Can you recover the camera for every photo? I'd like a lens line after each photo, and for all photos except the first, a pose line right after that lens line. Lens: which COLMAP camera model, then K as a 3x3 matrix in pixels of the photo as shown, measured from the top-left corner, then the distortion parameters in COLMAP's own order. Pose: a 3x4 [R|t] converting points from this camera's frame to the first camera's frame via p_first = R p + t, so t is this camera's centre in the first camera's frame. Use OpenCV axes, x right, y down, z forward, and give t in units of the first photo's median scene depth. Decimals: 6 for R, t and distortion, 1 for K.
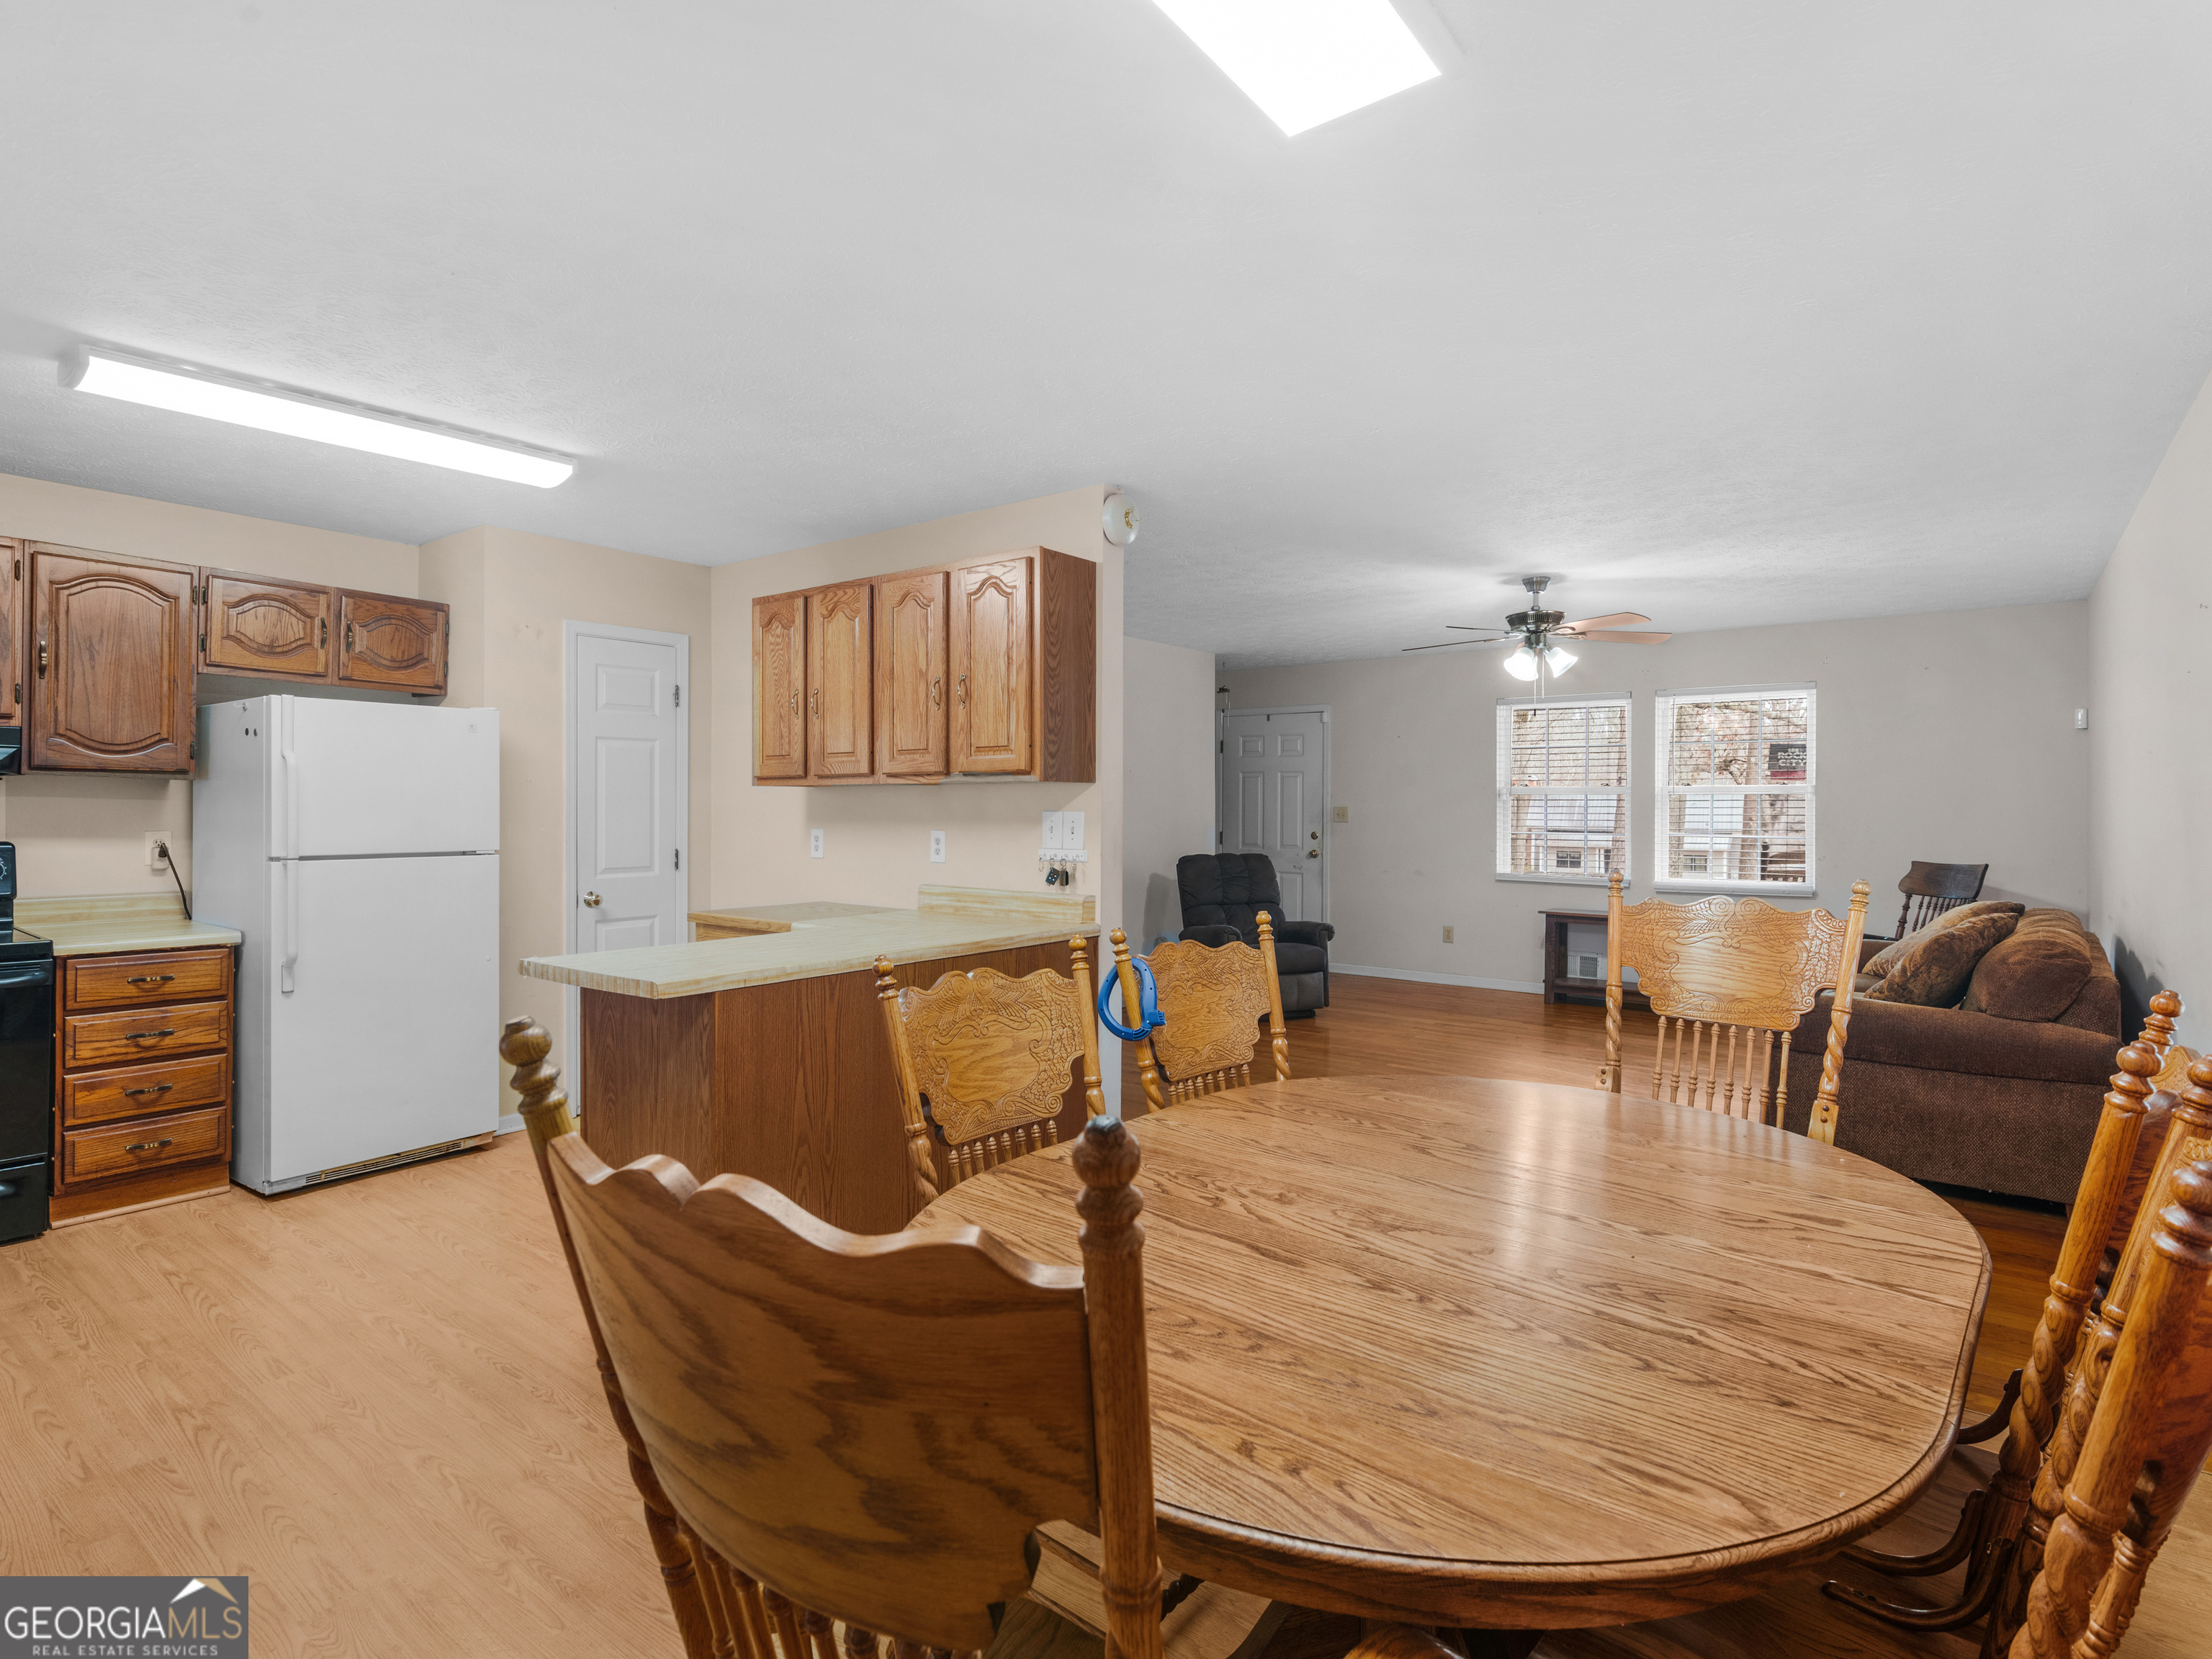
lens RADIAL K [[1150.0, 0, 1110.9], [0, 1150.0, 808.9], [0, 0, 1]] dist [-0.001442, 0.001354]
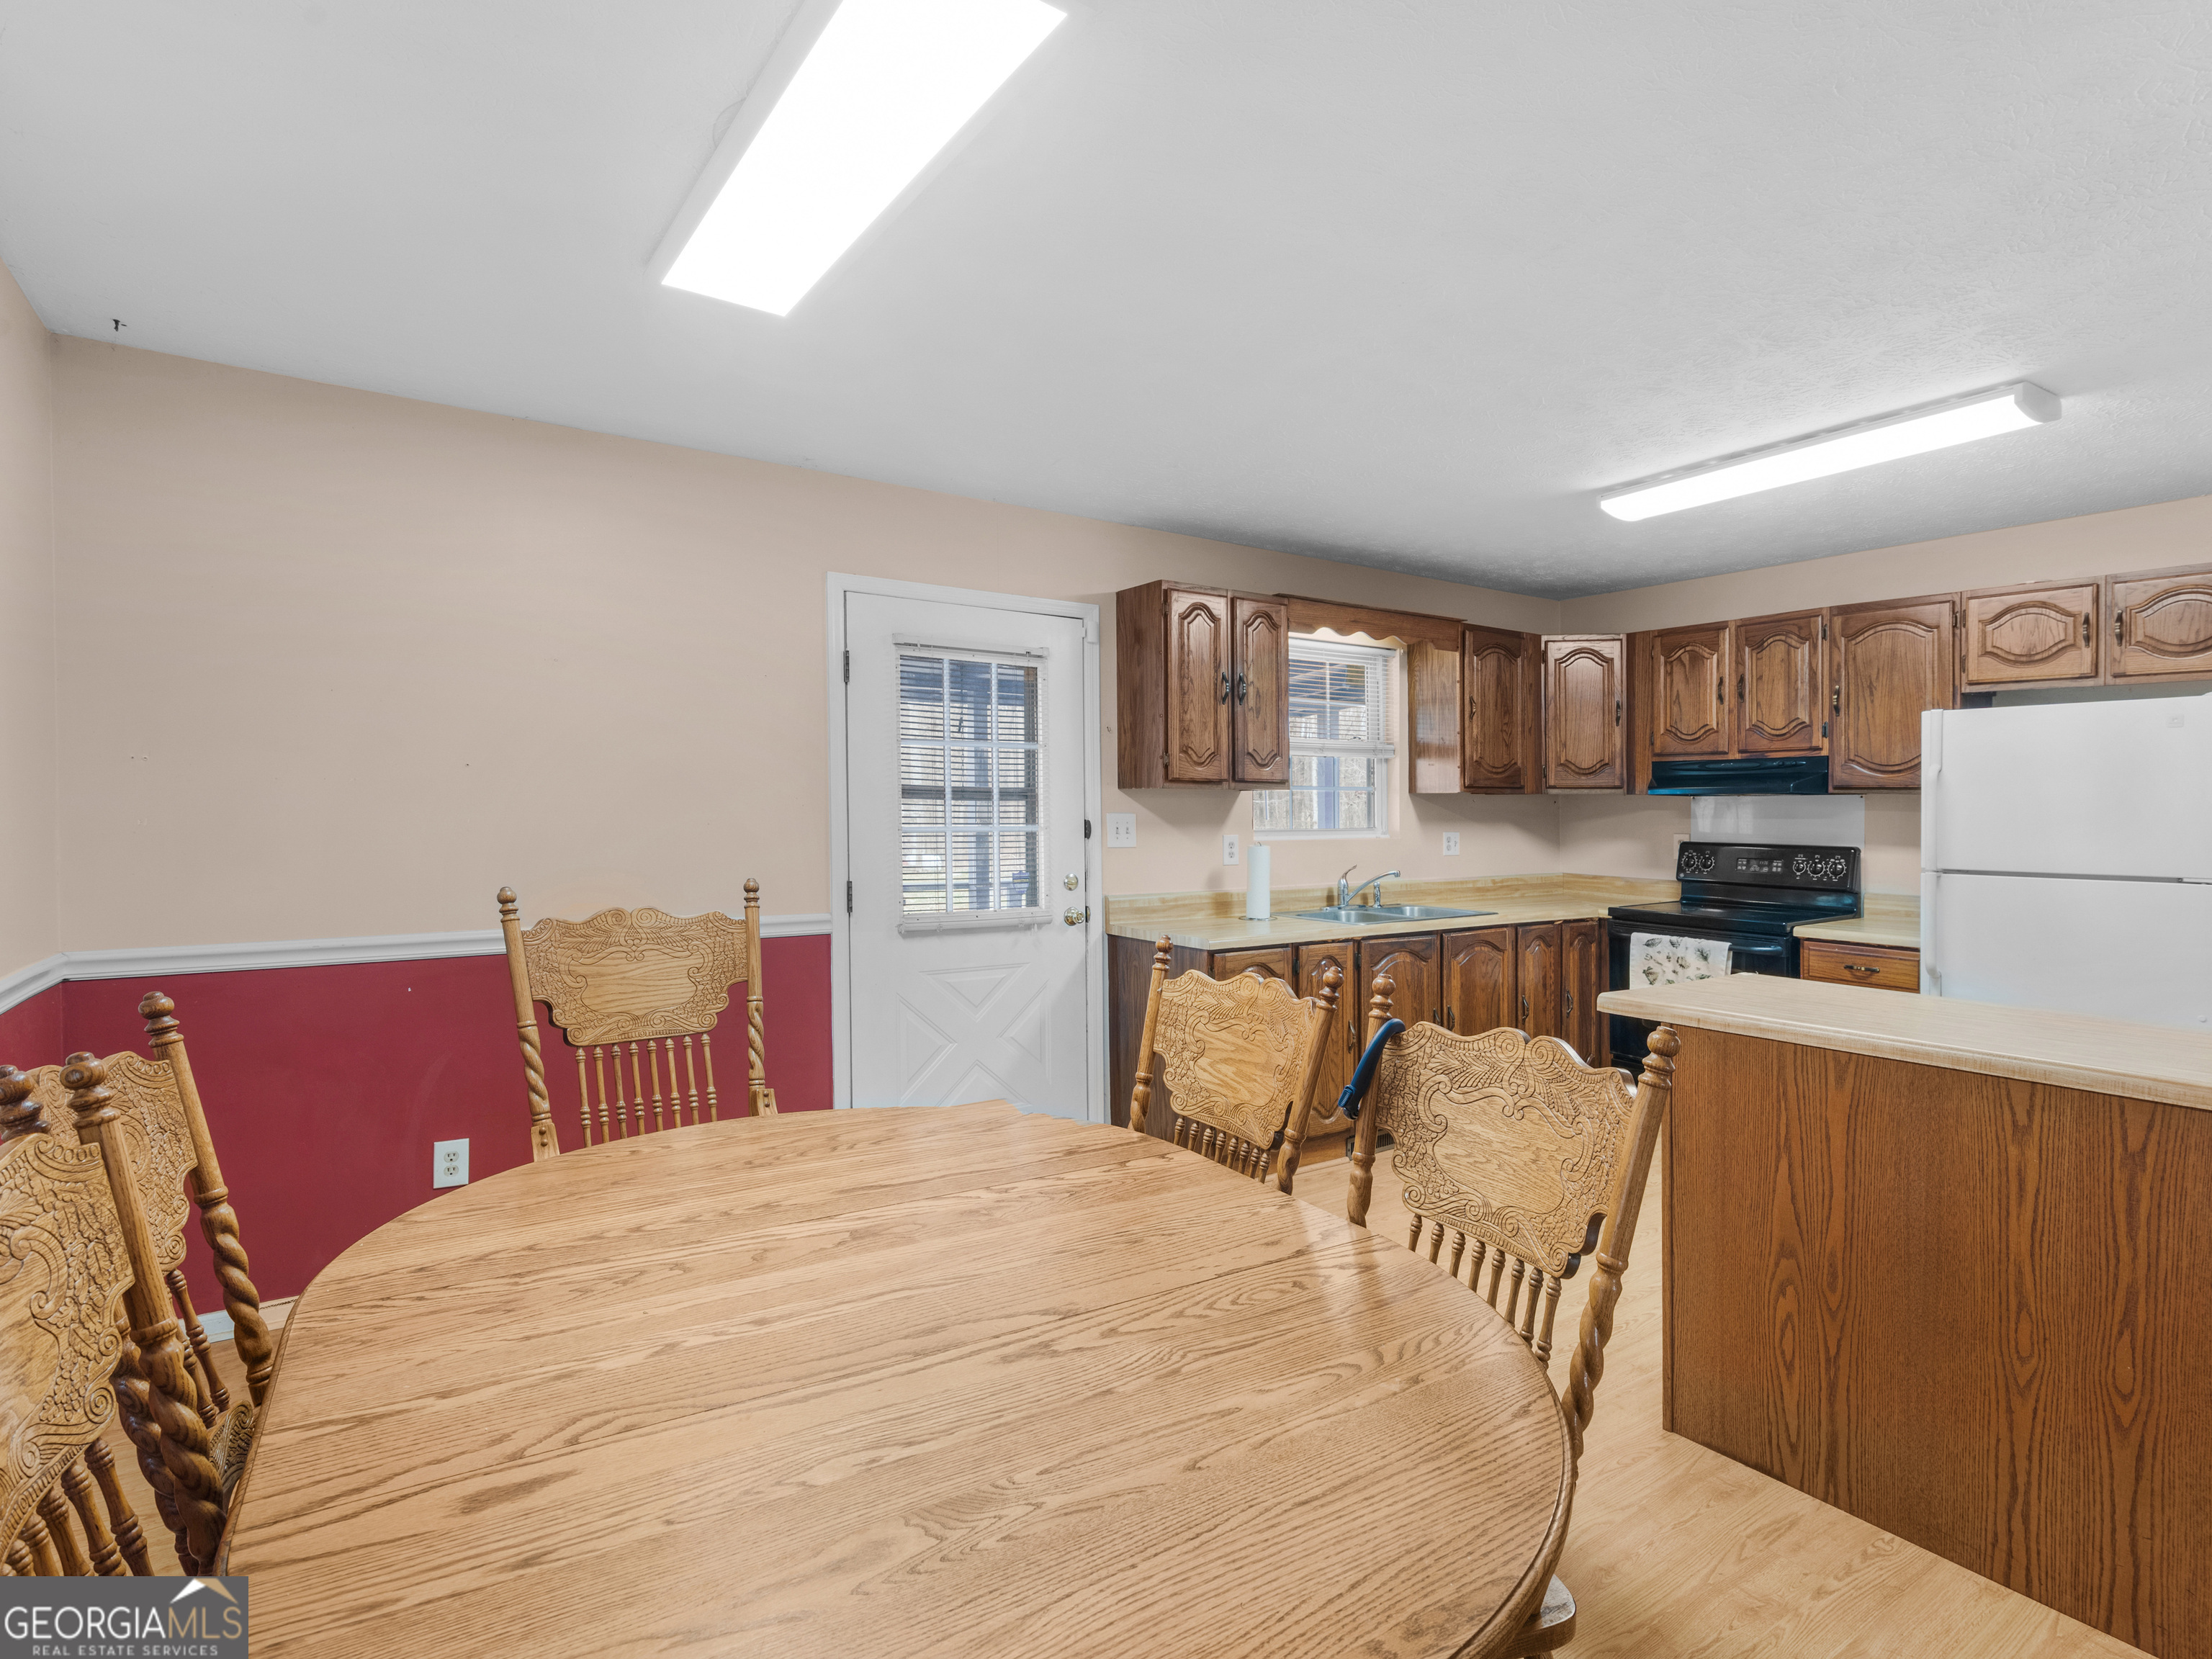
lens RADIAL K [[1126.2, 0, 1122.9], [0, 1126.2, 807.2], [0, 0, 1]] dist [-0.000715, 0.001079]
pose [[-0.308329, -0.008248, -0.951244, 0.433556], [-0.009084, 0.999942, -0.005726, -0.000375], [0.951236, 0.006876, -0.308386, 0.597873]]
